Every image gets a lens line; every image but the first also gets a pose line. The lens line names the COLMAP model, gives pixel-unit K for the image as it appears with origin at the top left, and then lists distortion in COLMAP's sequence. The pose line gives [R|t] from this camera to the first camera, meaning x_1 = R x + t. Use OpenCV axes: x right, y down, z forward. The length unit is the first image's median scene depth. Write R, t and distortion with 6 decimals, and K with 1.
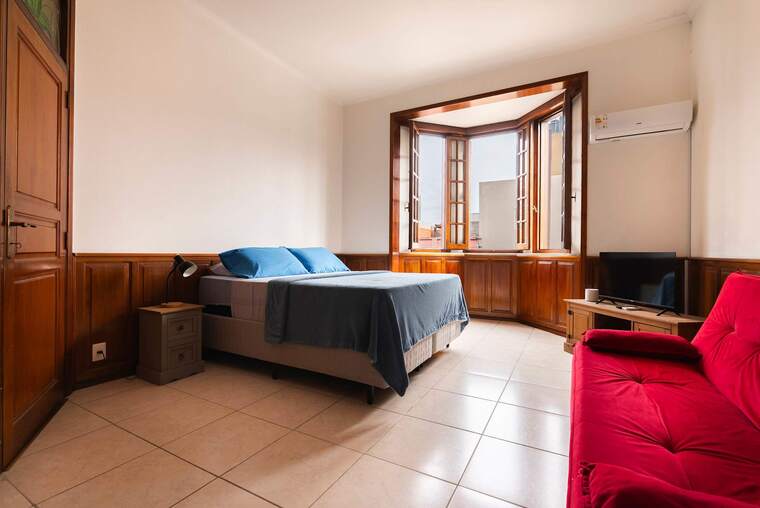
lens RADIAL K [[342.7, 0, 380.4], [0, 342.7, 251.9], [0, 0, 1]] dist [-0.000803, 0.000028]
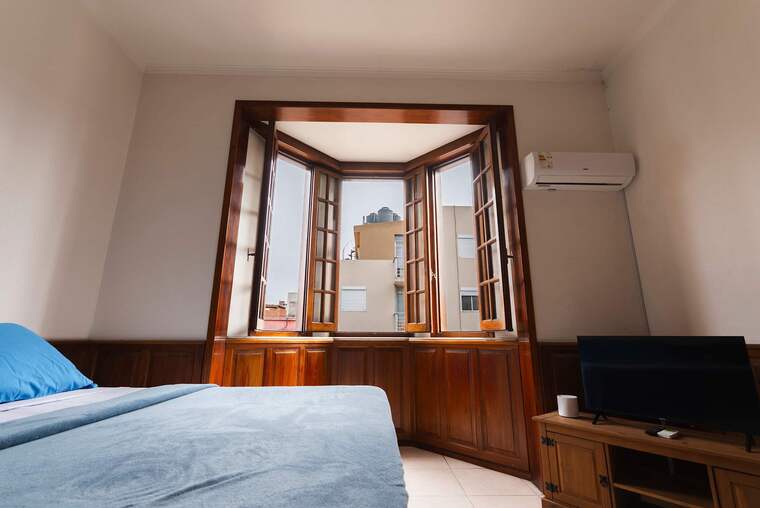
lens RADIAL K [[342.7, 0, 380.4], [0, 342.7, 251.9], [0, 0, 1]] dist [-0.000803, 0.000028]
pose [[0.863624, 0.118233, 0.490076, -0.015366], [0.000944, 0.971729, -0.236097, -0.000525], [-0.504135, 0.204362, 0.839097, 0.407771]]
